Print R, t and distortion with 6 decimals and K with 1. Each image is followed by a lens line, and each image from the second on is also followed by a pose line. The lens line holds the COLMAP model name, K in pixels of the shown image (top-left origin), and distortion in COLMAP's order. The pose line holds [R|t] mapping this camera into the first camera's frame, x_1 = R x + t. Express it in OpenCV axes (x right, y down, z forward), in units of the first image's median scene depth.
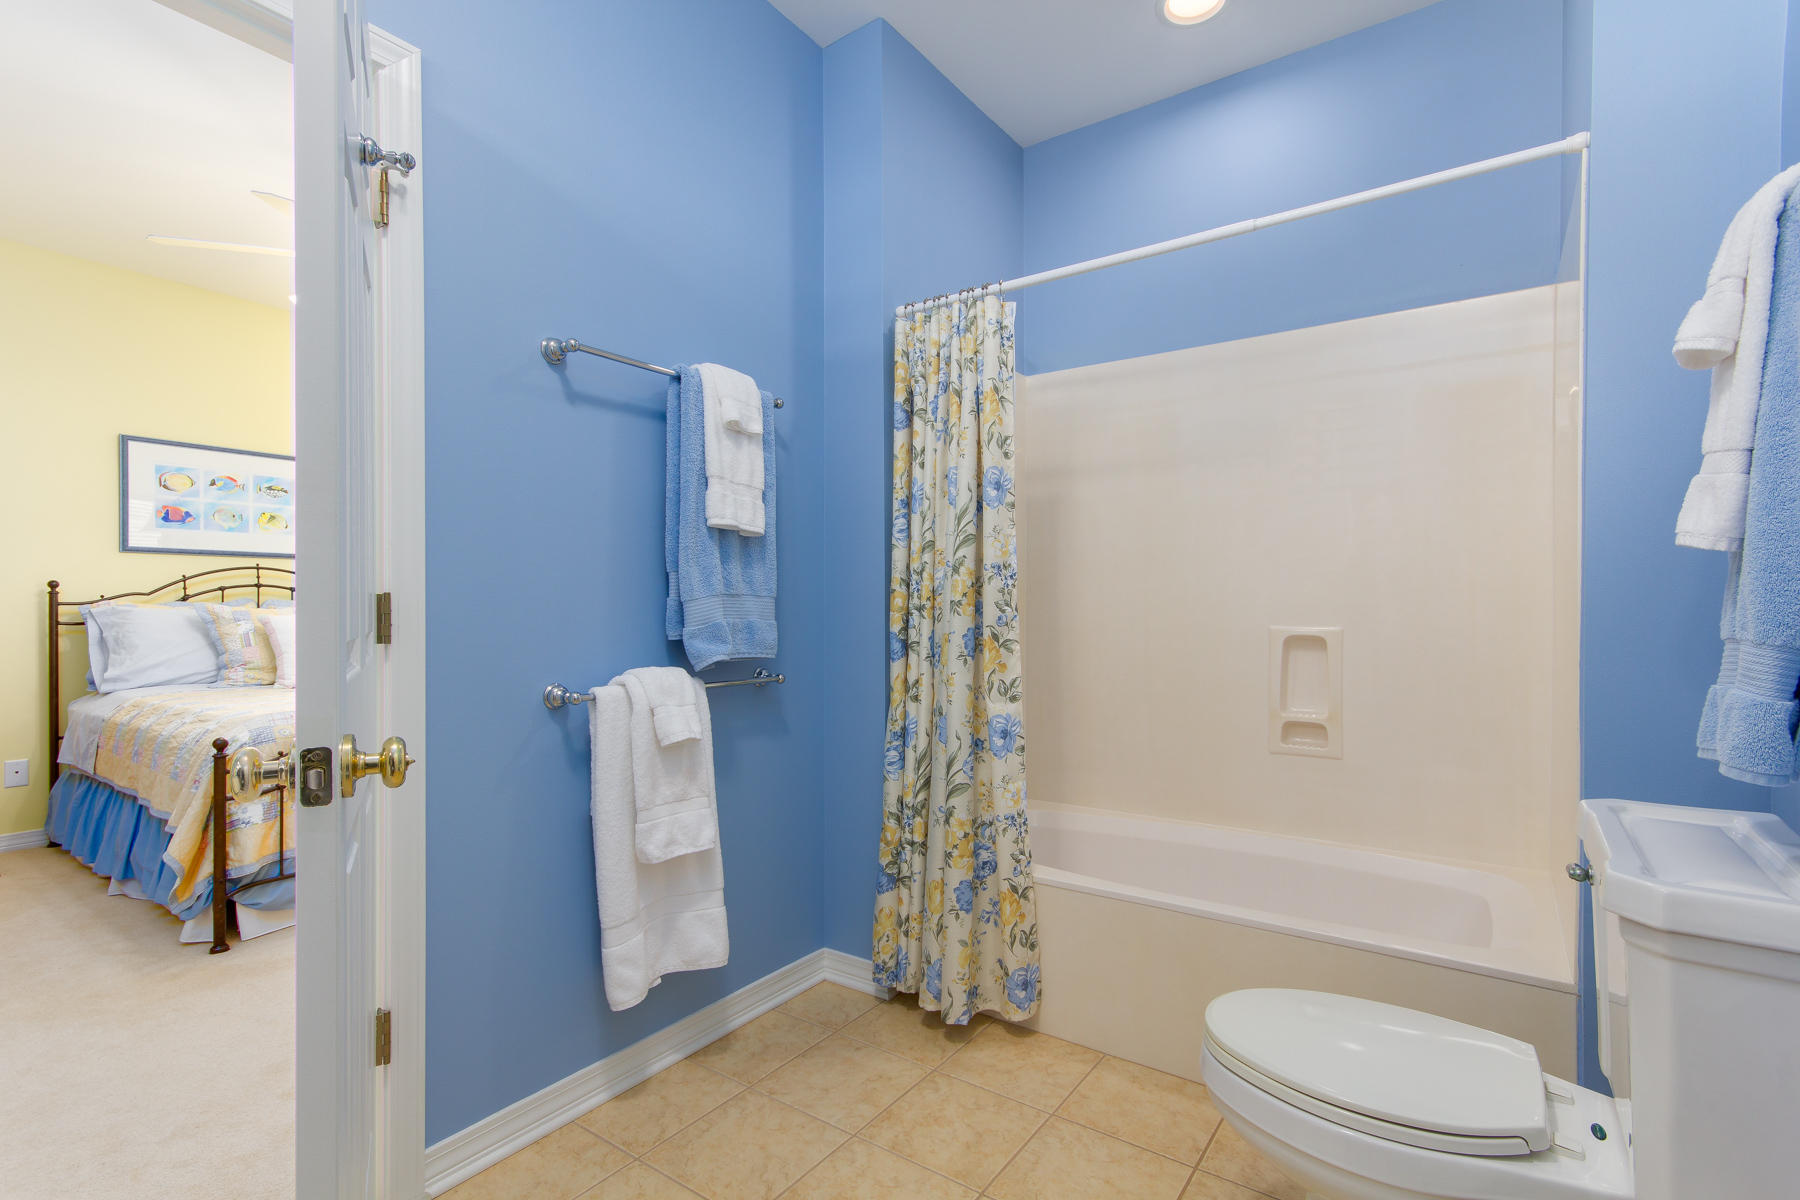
lens RADIAL K [[850.6, 0, 901.6], [0, 850.6, 608.3], [0, 0, 1]] dist [0.010985, -0.000221]
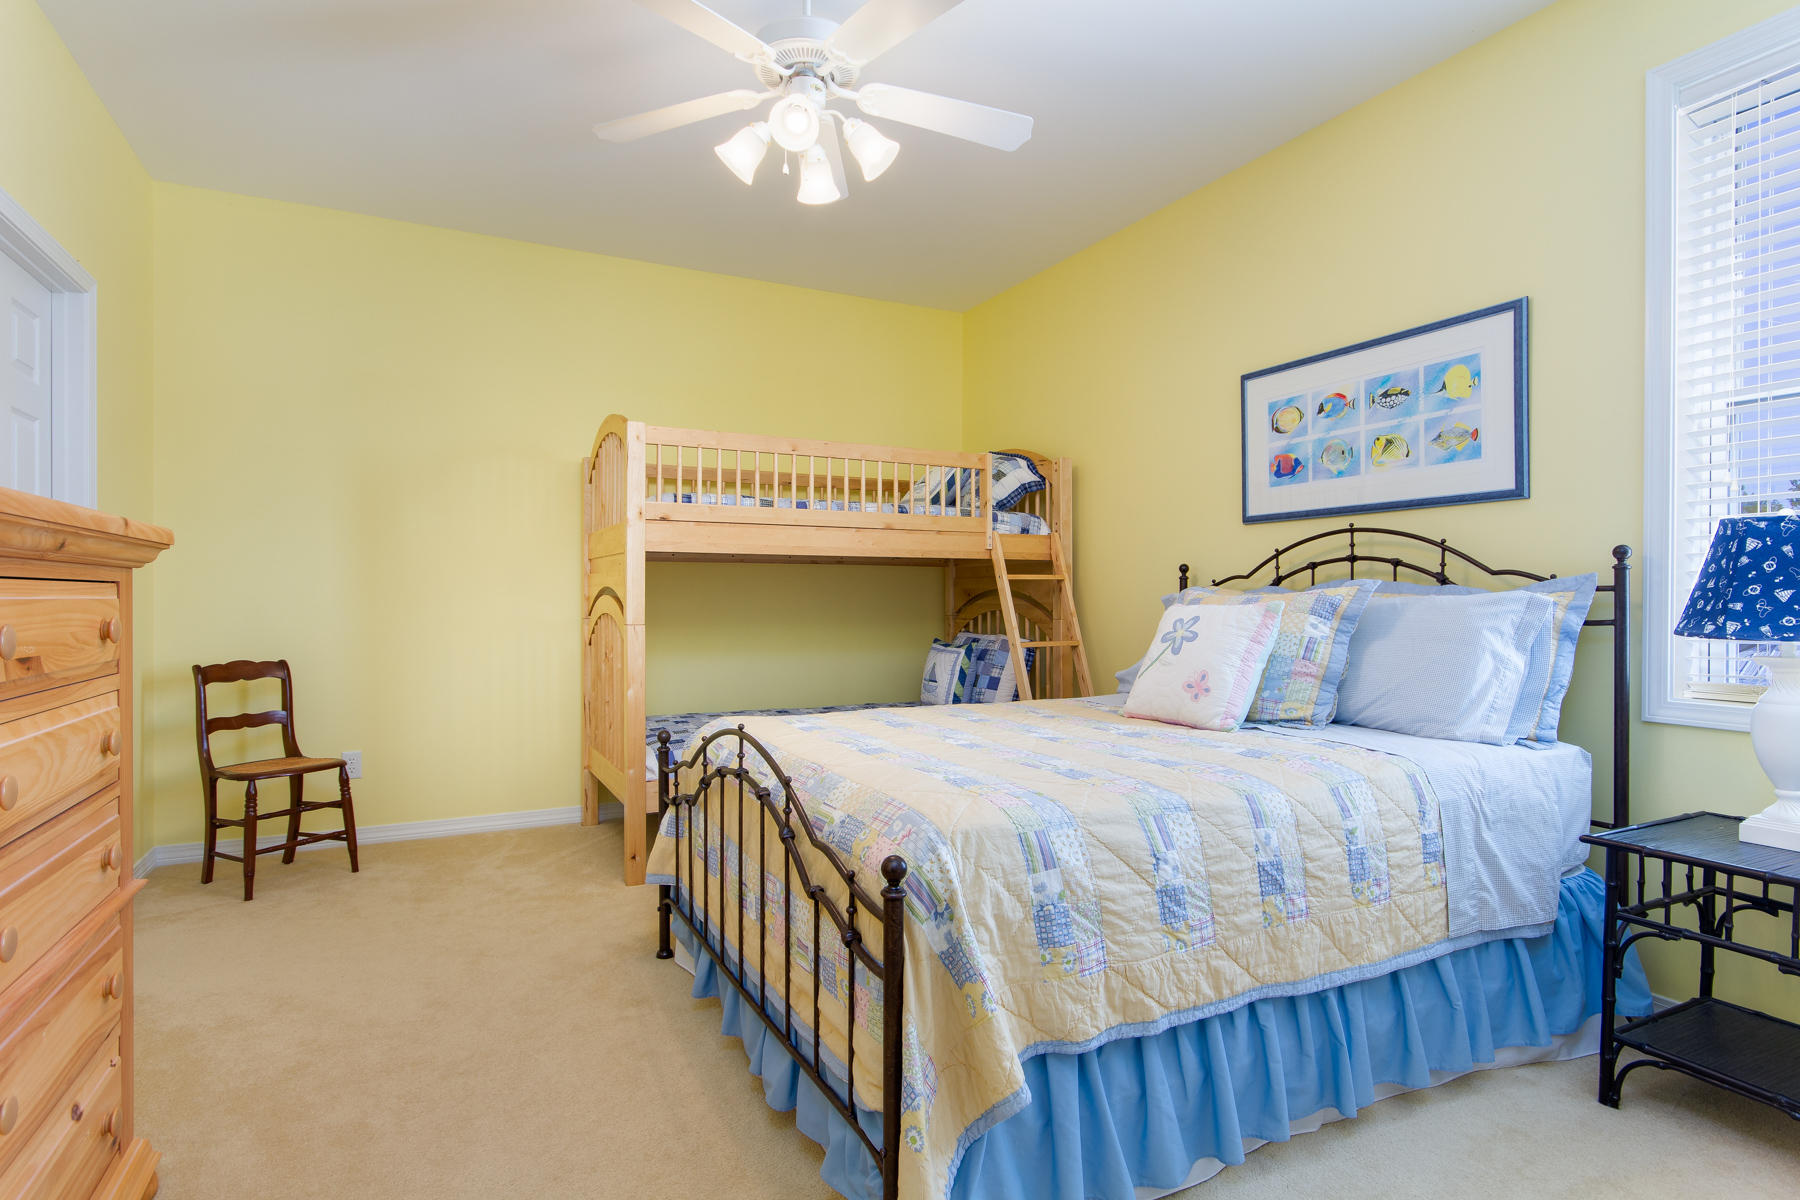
lens RADIAL K [[917.2, 0, 906.6], [0, 917.2, 606.0], [0, 0, 1]] dist [0.000643, 0.000536]
pose [[-0.461170, 0.009881, -0.887257, -0.013739], [0.000390, 0.999940, 0.010933, 0.000334], [0.887312, 0.004696, -0.461147, 1.049070]]
